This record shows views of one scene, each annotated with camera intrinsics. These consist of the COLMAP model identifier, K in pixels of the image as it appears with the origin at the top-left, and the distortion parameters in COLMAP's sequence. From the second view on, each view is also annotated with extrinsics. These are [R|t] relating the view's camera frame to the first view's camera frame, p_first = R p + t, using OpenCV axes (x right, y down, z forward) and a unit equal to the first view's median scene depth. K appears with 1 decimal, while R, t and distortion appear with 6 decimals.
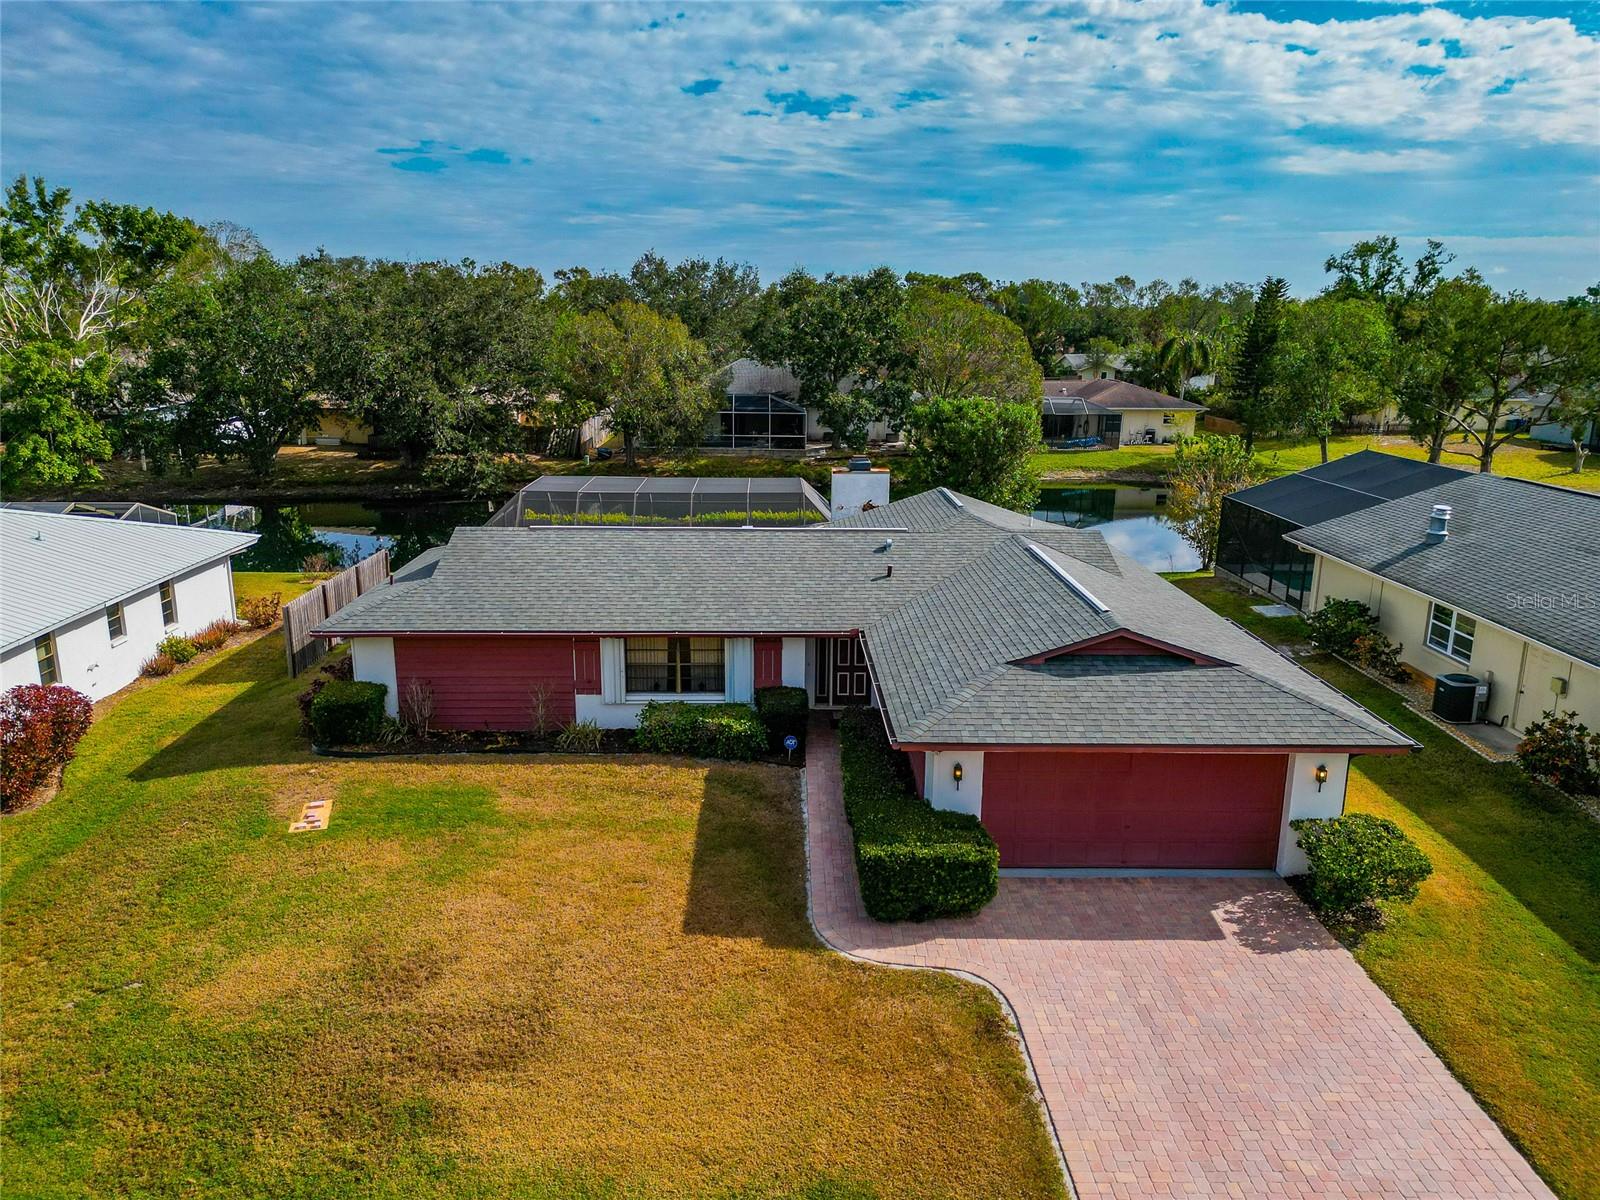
lens RADIAL K [[1120.2, 0, 800.0], [0, 1120.2, 600.0], [0, 0, 1]] dist [0.076335, -0.079620]
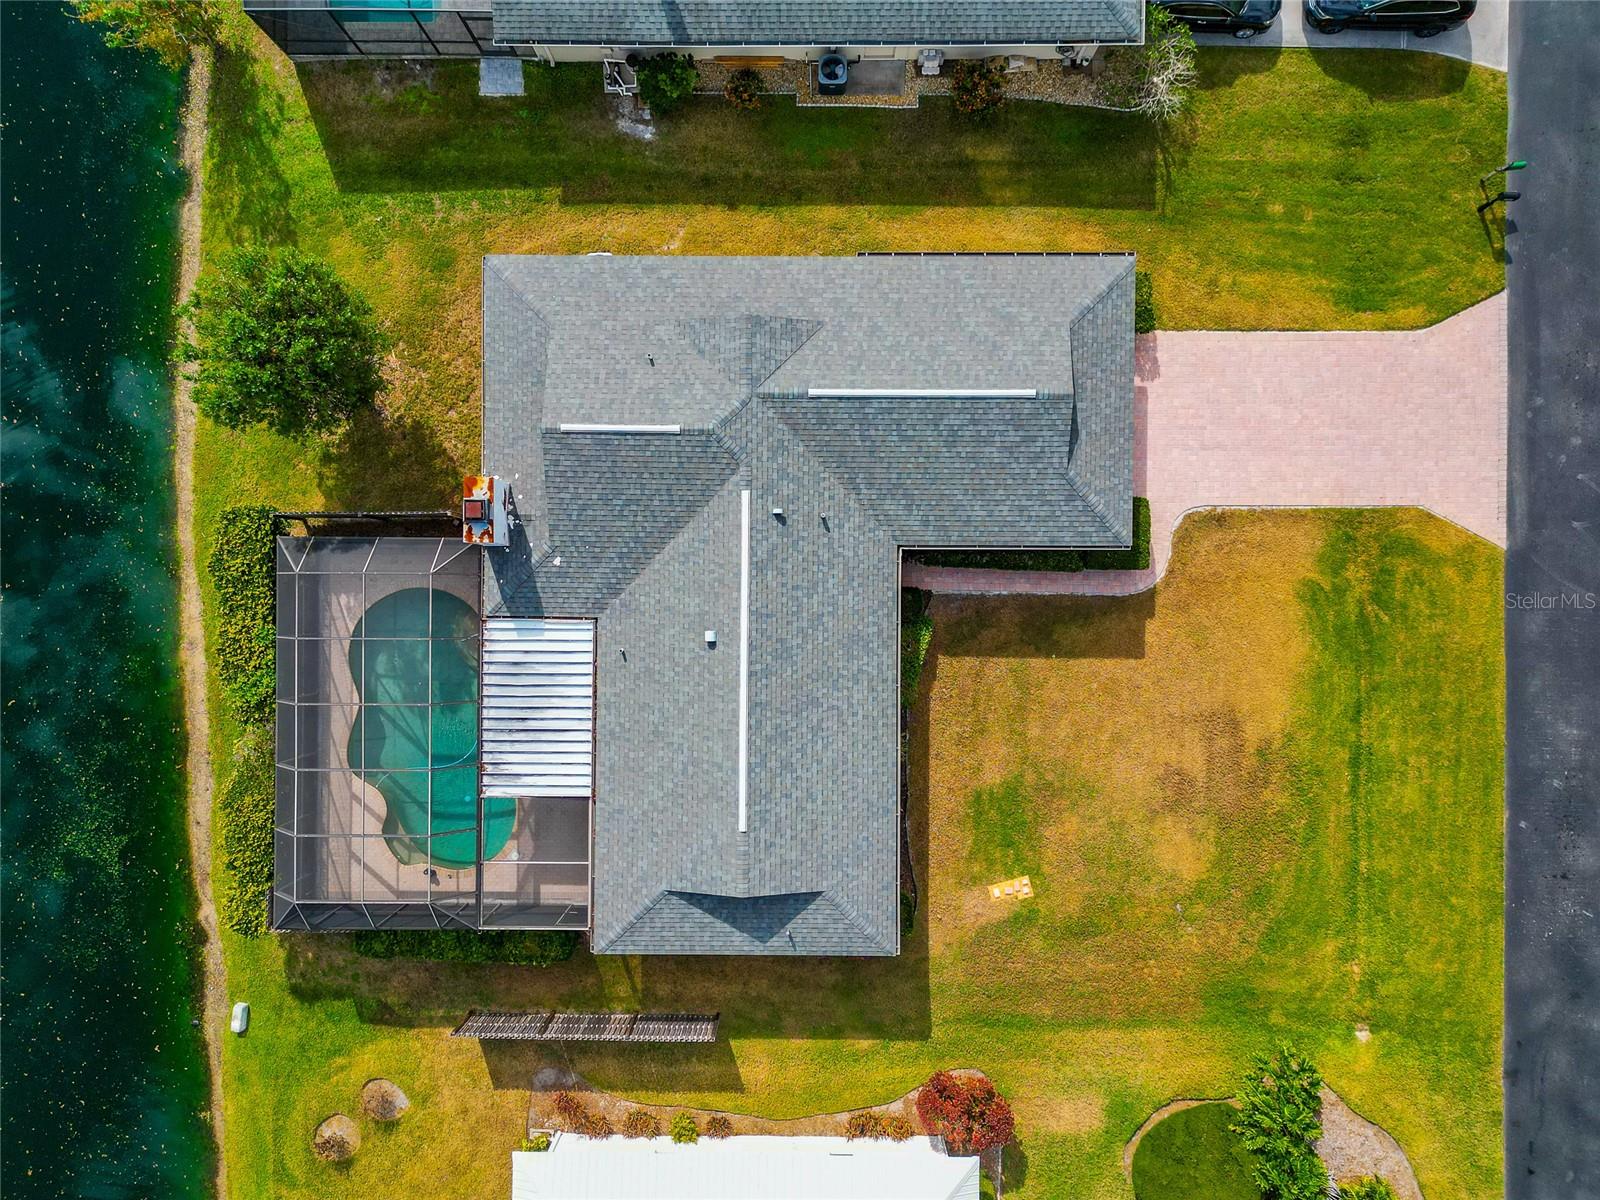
lens RADIAL K [[1120.2, 0, 800.0], [0, 1120.2, 600.0], [0, 0, 1]] dist [0.076335, -0.079620]
pose [[0.029433, -0.999407, -0.017878, 0.016588], [0.260759, -0.009589, 0.965356, -1.587491], [-0.964955, -0.033075, 0.260322, 0.943268]]
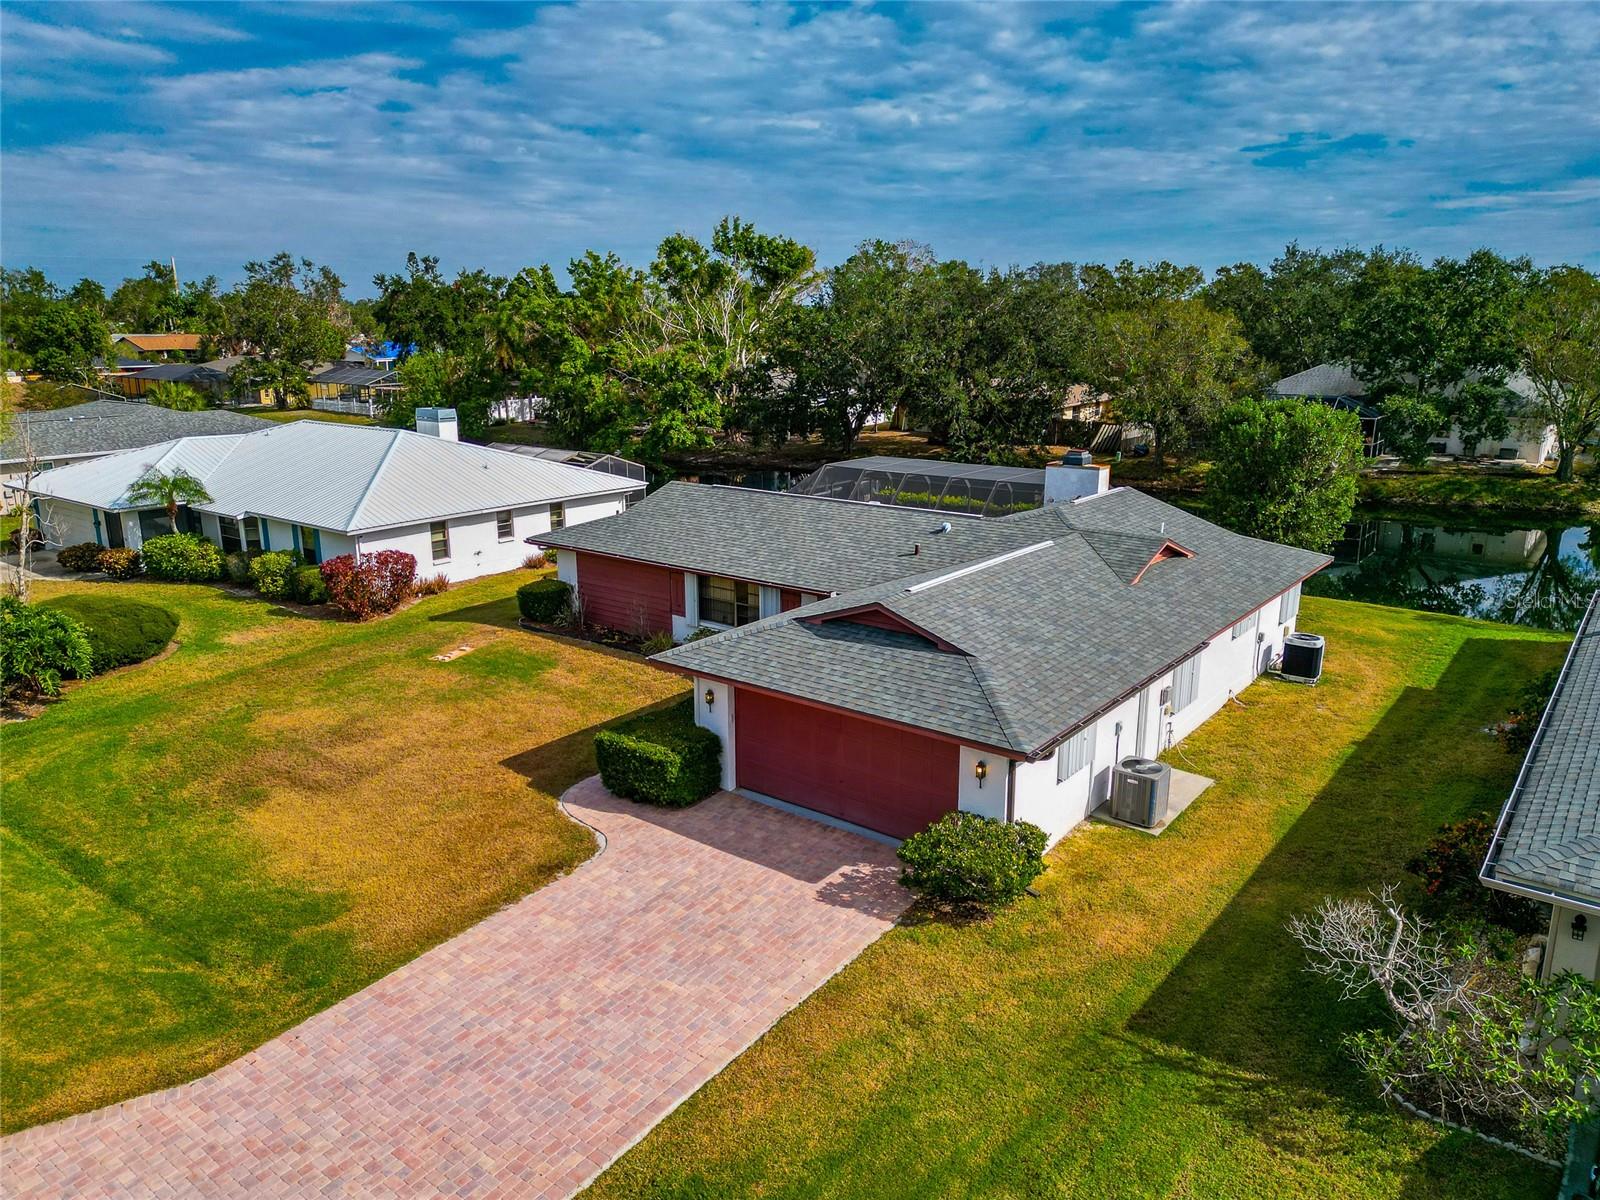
lens RADIAL K [[1120.2, 0, 800.0], [0, 1120.2, 600.0], [0, 0, 1]] dist [0.076335, -0.079620]
pose [[0.779315, 0.143255, -0.610037, 0.874881], [-0.143756, 0.988426, 0.048466, -0.018079], [0.609920, 0.049926, 0.790889, 0.111184]]
